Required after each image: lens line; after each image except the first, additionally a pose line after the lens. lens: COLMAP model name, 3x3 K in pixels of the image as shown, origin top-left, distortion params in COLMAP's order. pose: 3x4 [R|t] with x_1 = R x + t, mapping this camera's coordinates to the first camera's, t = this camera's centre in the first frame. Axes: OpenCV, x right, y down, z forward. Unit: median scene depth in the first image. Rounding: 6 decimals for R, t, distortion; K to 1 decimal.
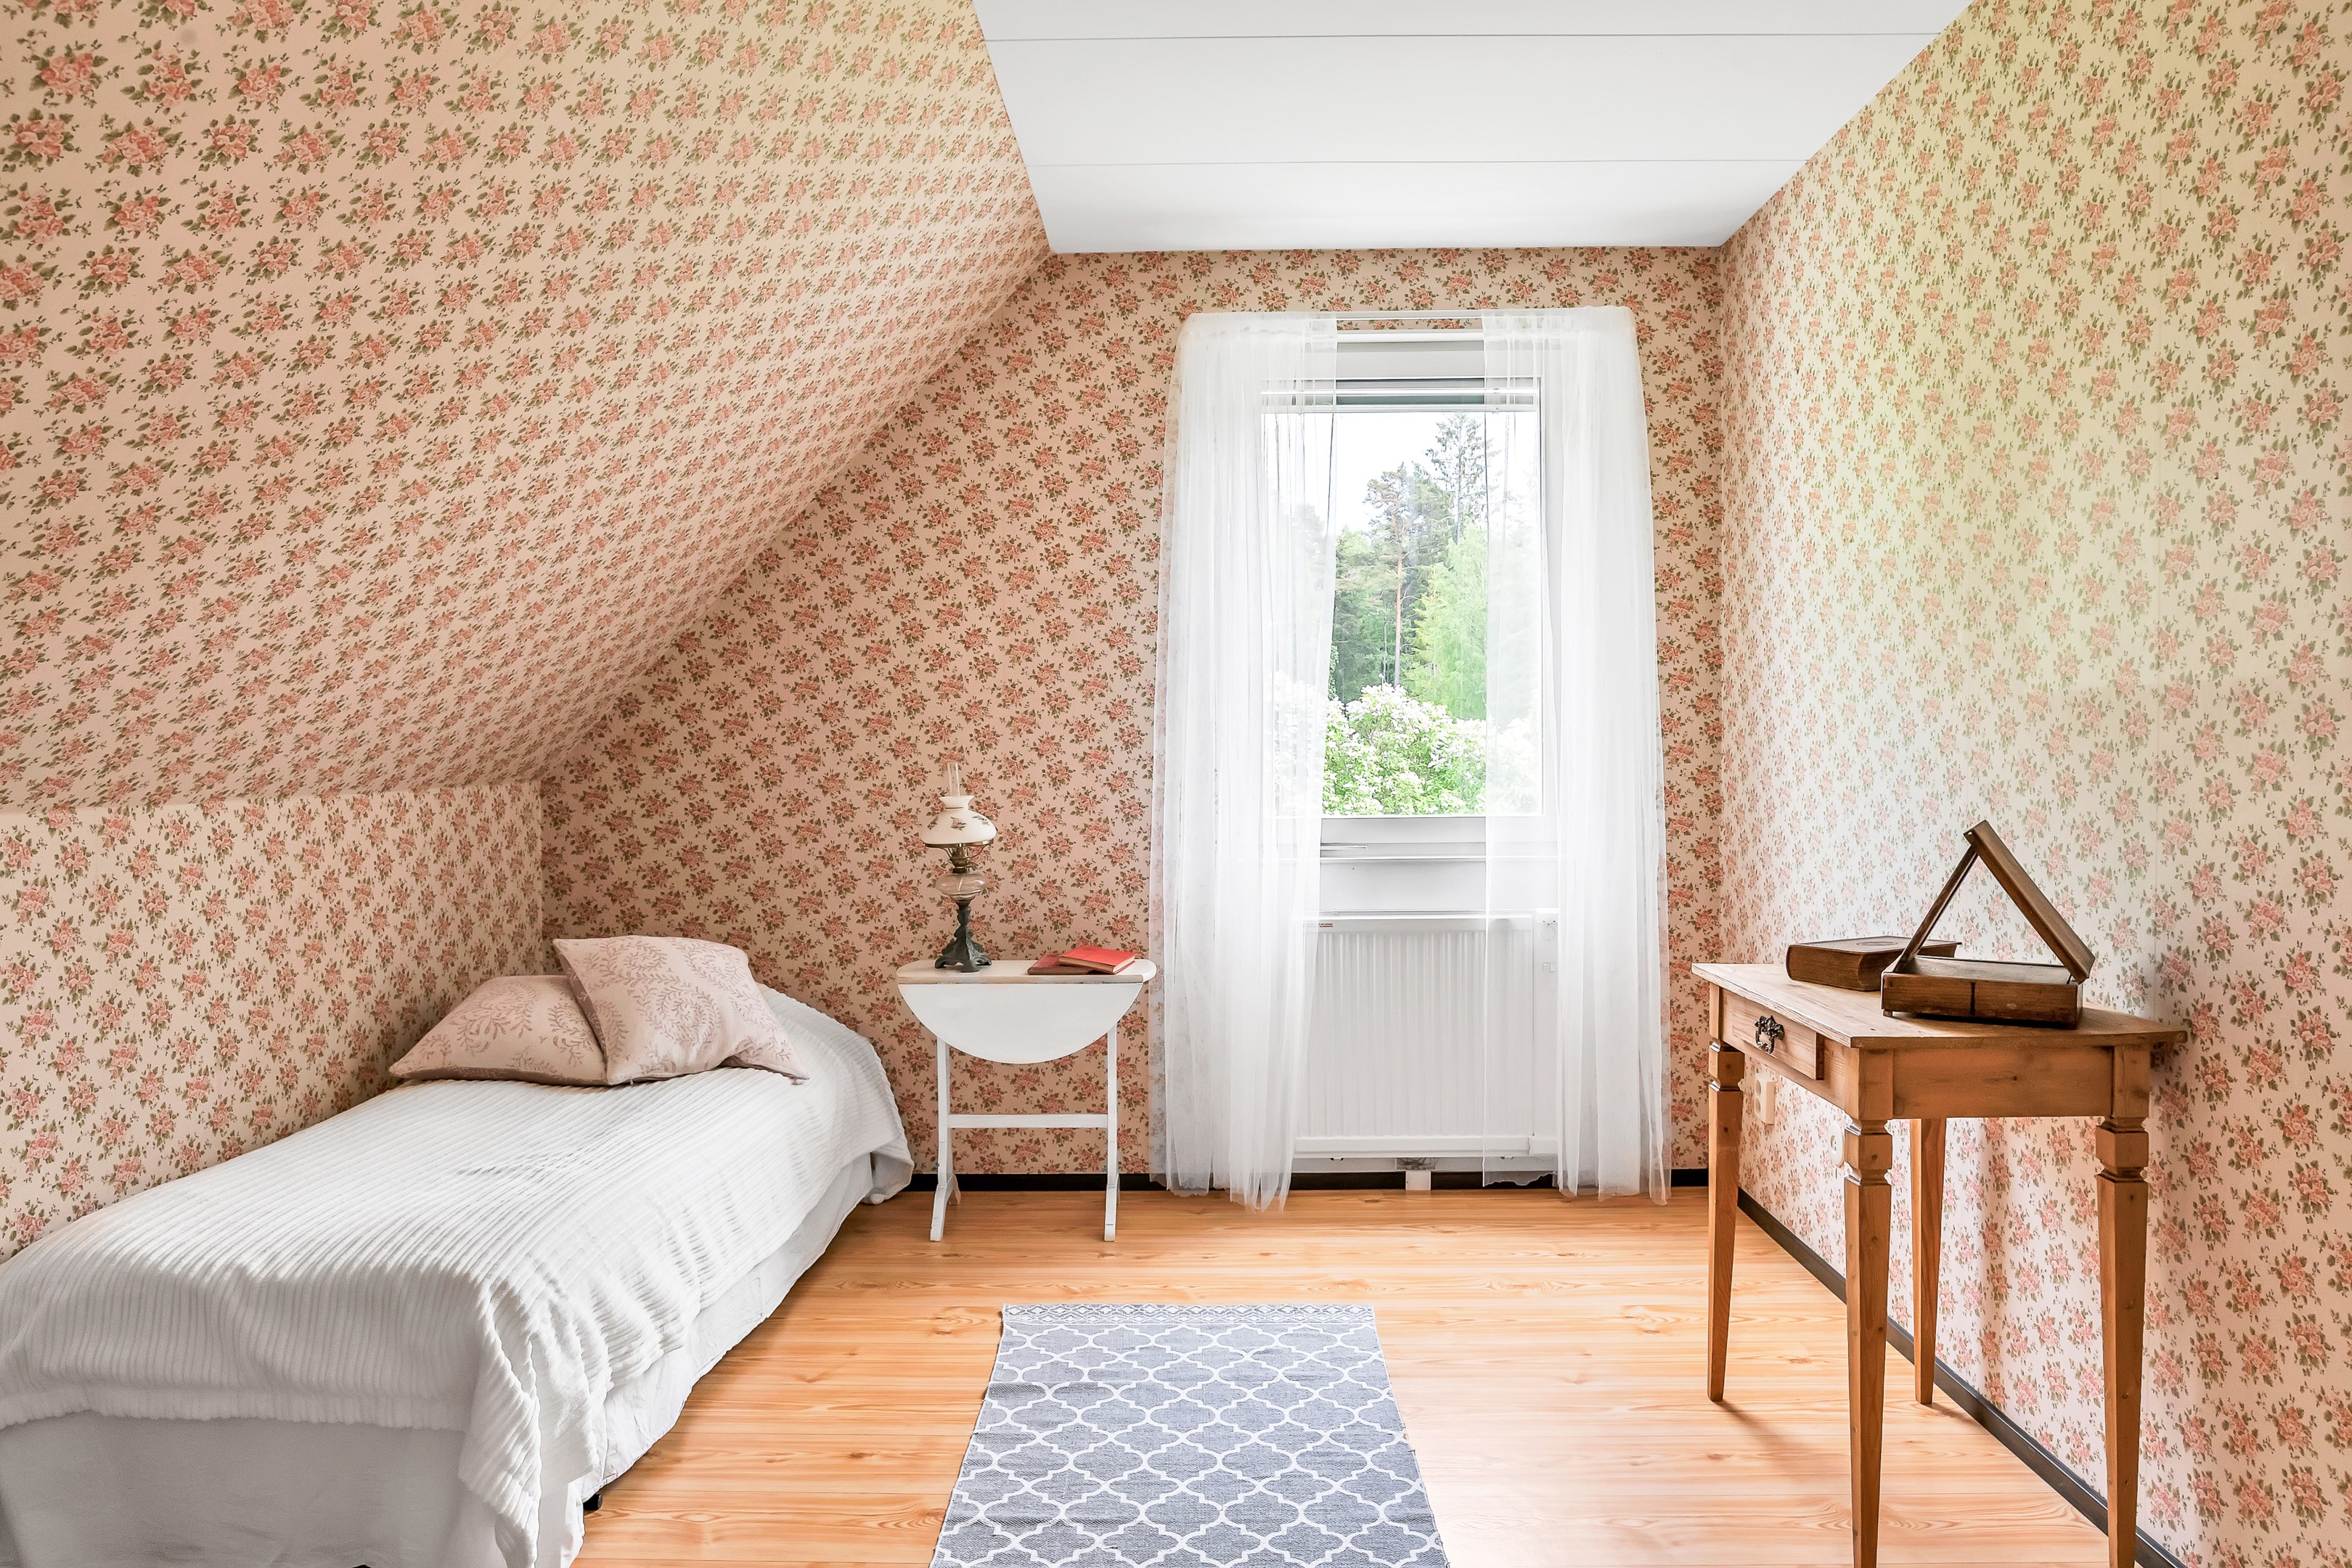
lens RADIAL K [[1616.6, 0, 1191.1], [0, 1616.6, 790.5], [0, 0, 1]] dist [-0.008039, 0.001523]
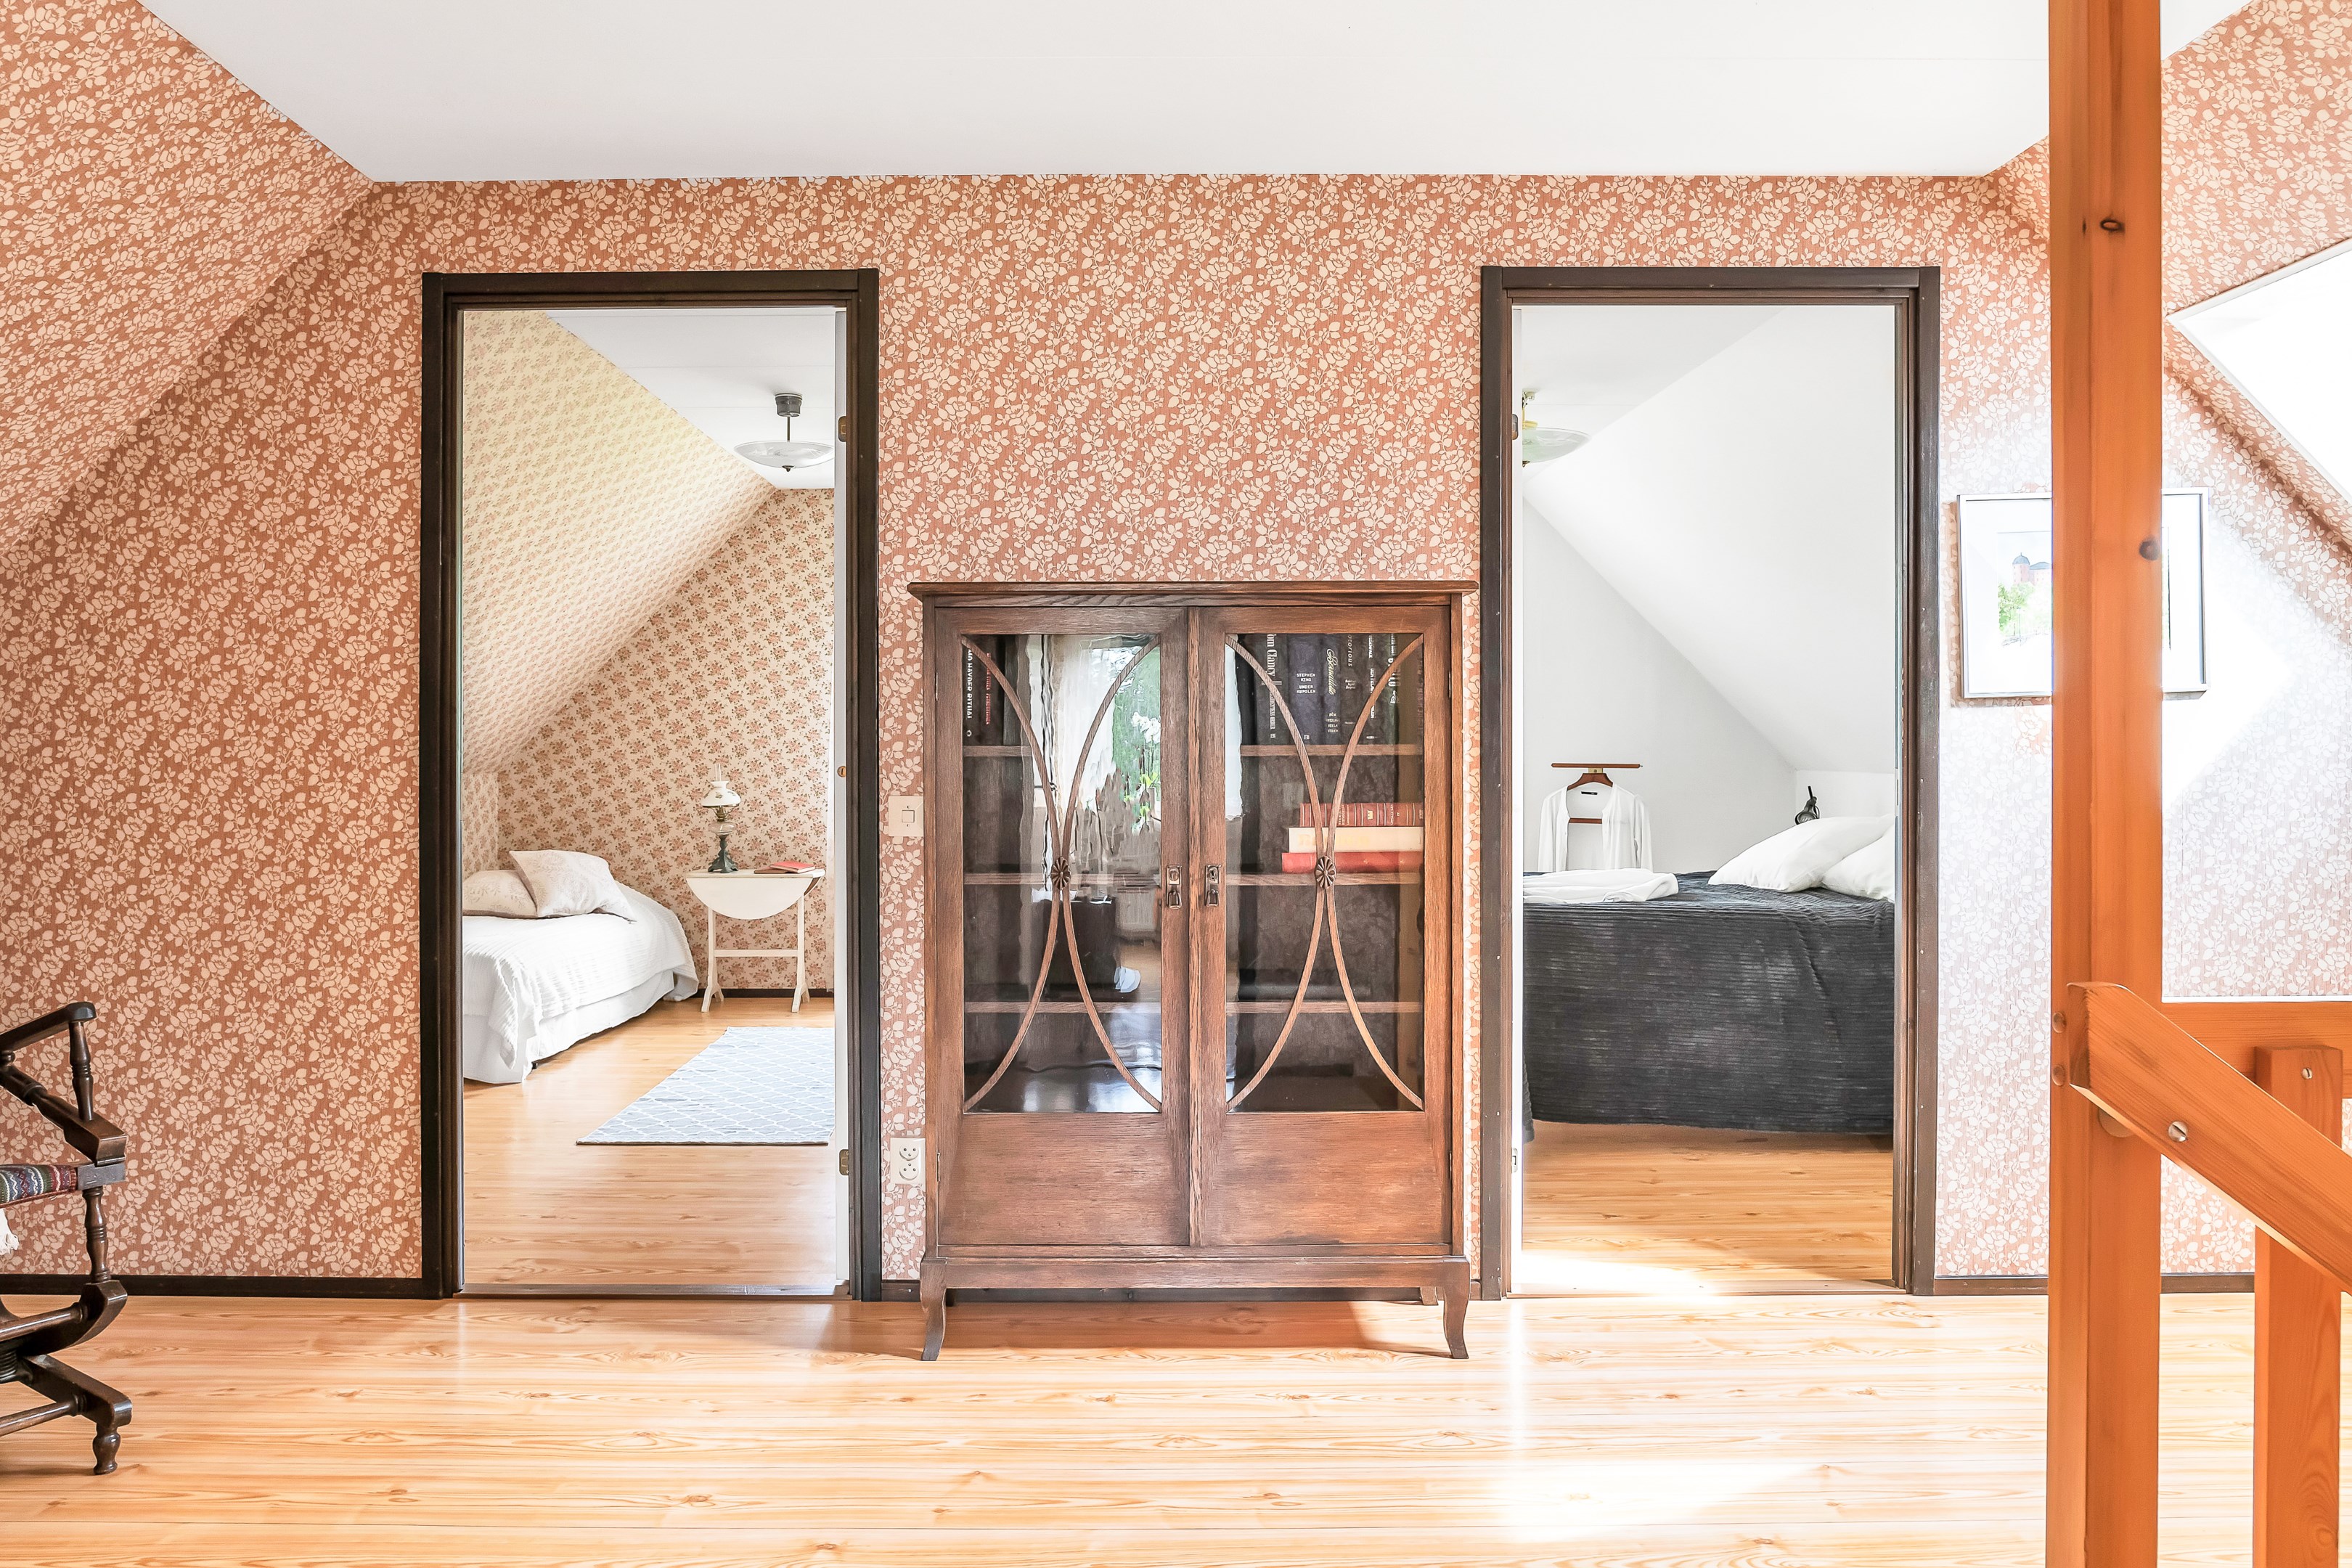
lens RADIAL K [[1738.3, 0, 1161.5], [0, 1738.3, 772.4], [0, 0, 1]] dist [-0.031177, -0.004913]
pose [[0.999806, 0.004449, 0.019192, 0.320233], [-0.004086, 0.999812, -0.018948, 0.028581], [-0.019272, 0.018866, 0.999636, -1.002007]]
